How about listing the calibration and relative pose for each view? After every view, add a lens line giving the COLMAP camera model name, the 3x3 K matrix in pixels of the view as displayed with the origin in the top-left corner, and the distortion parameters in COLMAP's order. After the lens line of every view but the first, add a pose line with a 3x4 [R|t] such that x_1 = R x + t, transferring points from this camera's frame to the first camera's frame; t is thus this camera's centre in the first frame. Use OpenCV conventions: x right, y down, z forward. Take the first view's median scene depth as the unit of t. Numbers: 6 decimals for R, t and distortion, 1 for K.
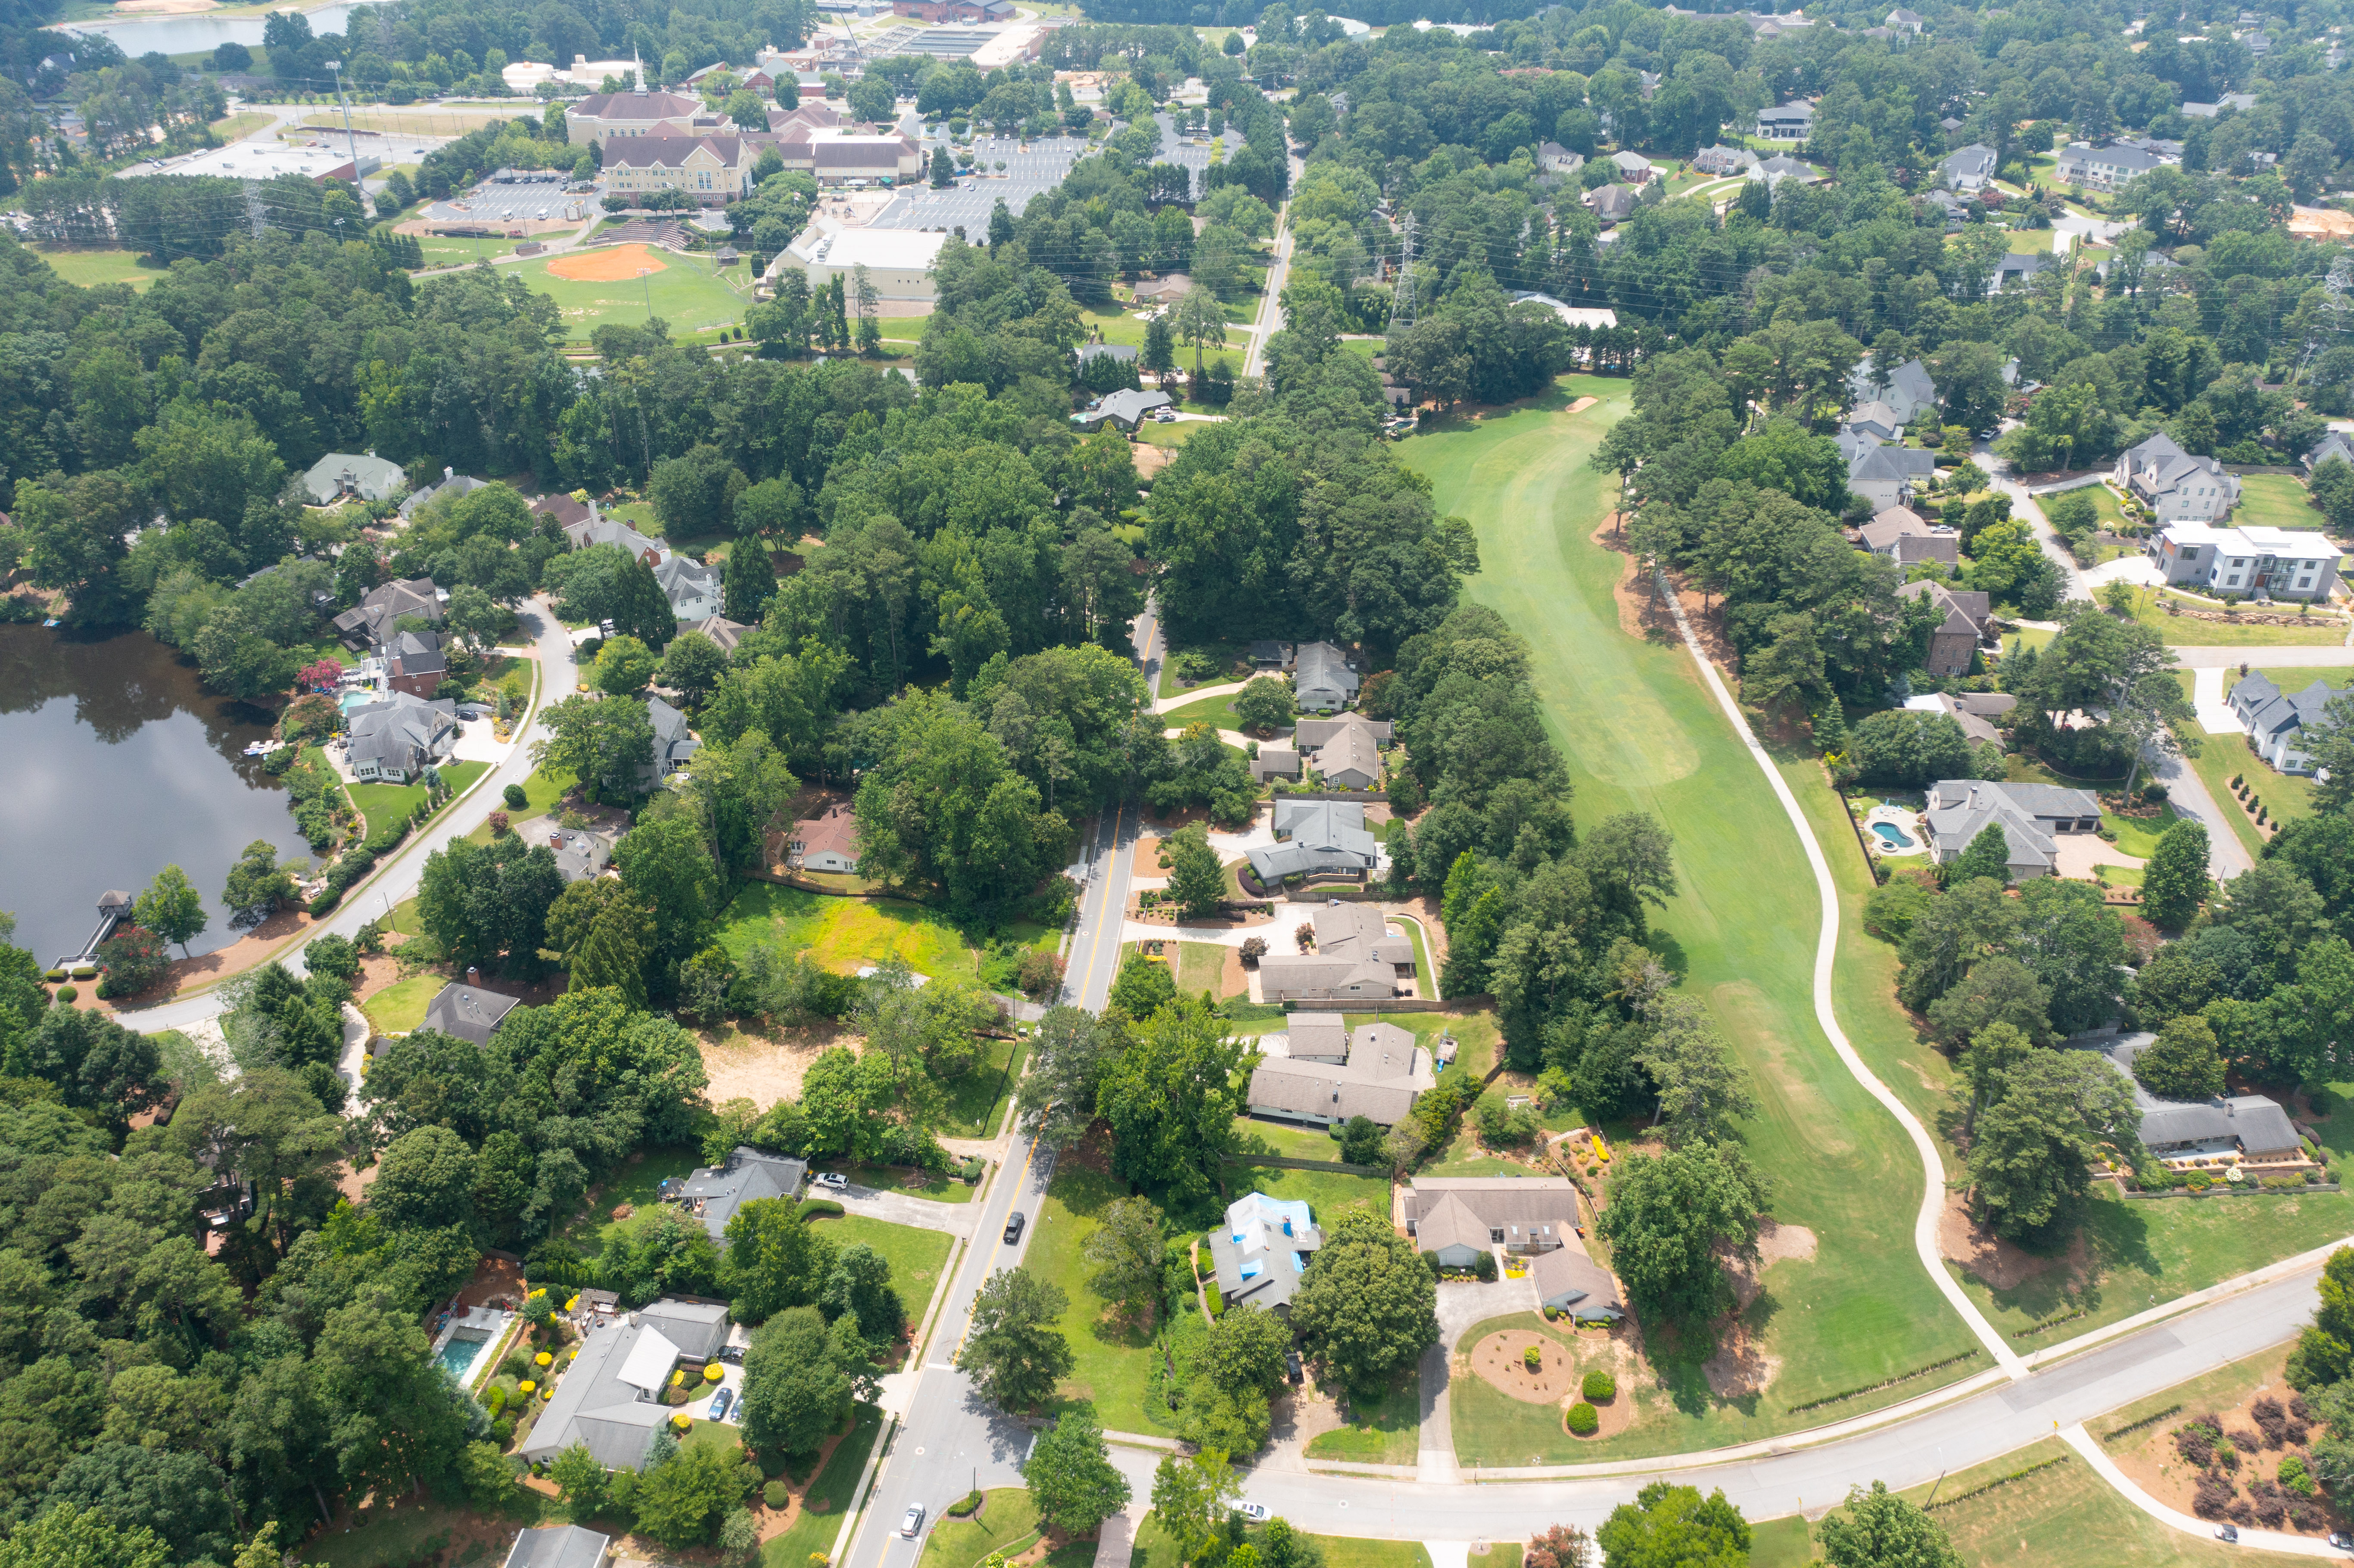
lens RADIAL K [[1873.4, 0, 1177.0], [0, 1873.4, 784.0], [0, 0, 1]] dist [-0.006068, 0.011166]
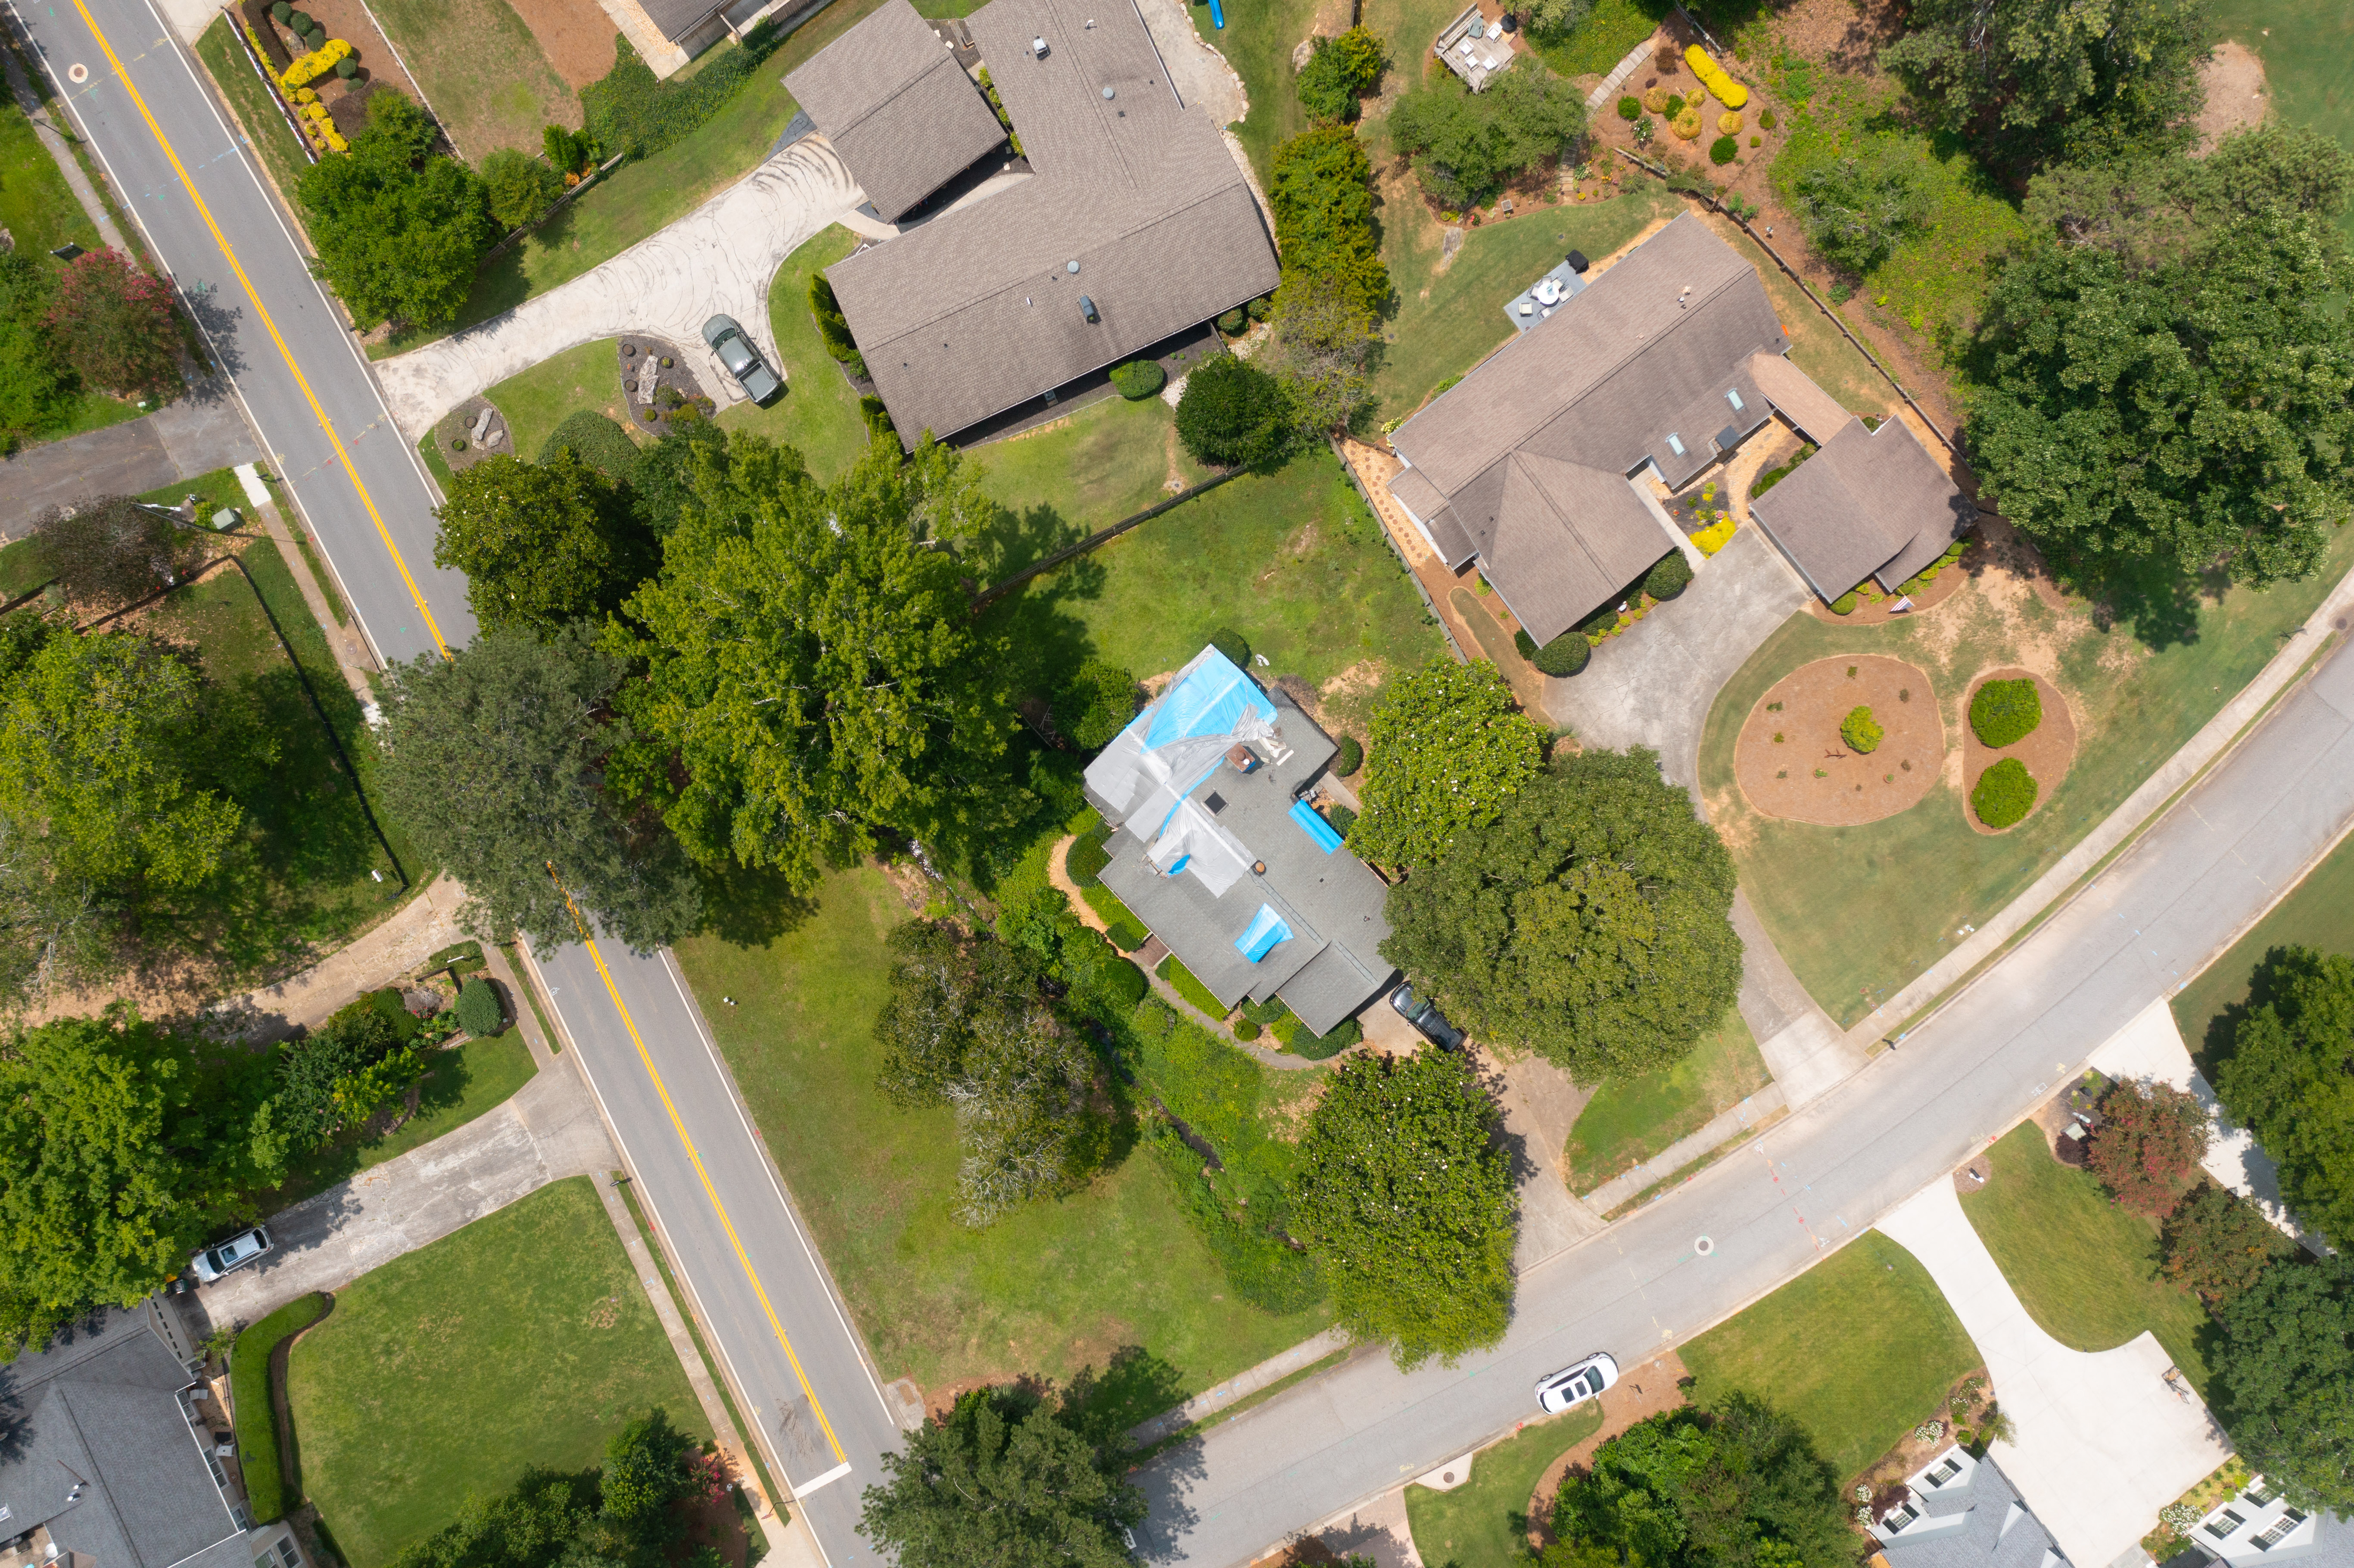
lens RADIAL K [[1865.1, 0, 1176.2], [0, 1865.1, 775.5], [0, 0, 1]] dist [-0.006185, 0.010561]
pose [[0.798942, -0.600944, 0.023645, 0.030138], [0.301604, 0.434371, 0.848739, -0.105106], [-0.520315, -0.670961, 0.528283, 0.679076]]
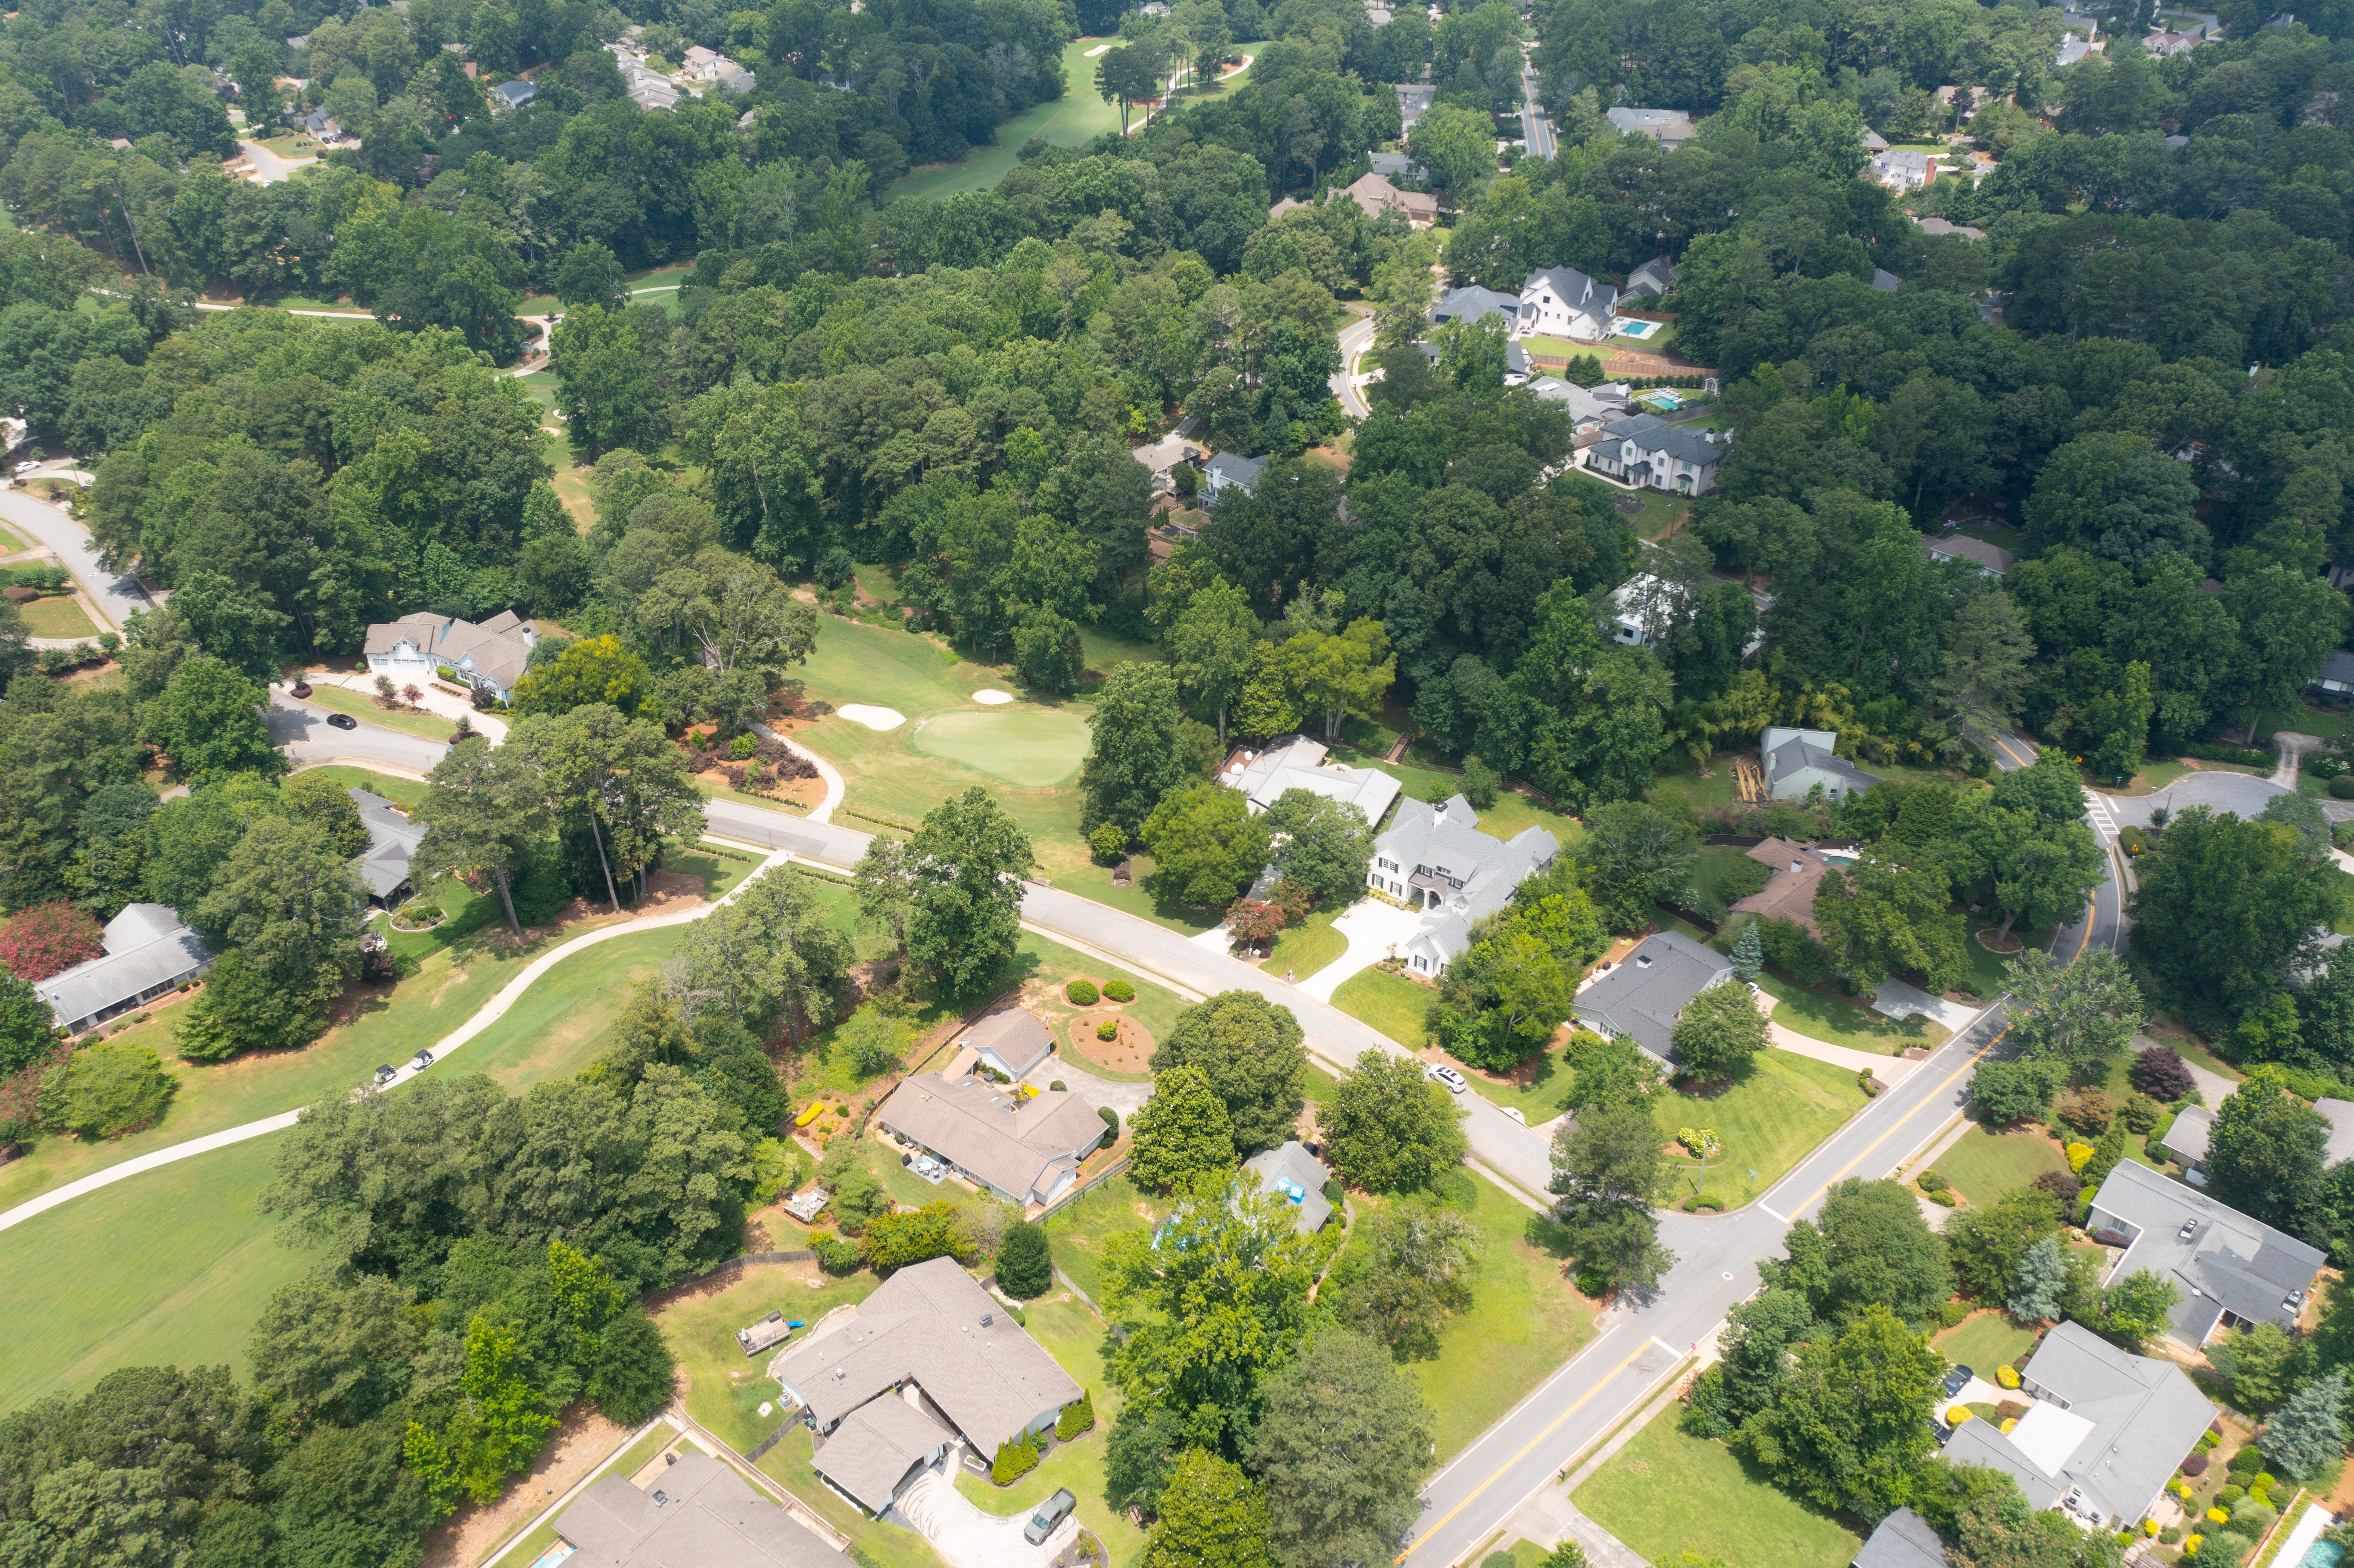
lens RADIAL K [[1865.1, 0, 1176.2], [0, 1865.1, 775.5], [0, 0, 1]] dist [-0.006185, 0.010561]
pose [[-0.795636, -0.323355, 0.512255, -0.237642], [0.305400, 0.516181, 0.800180, -0.428612], [-0.523159, 0.793095, -0.311939, 0.955488]]
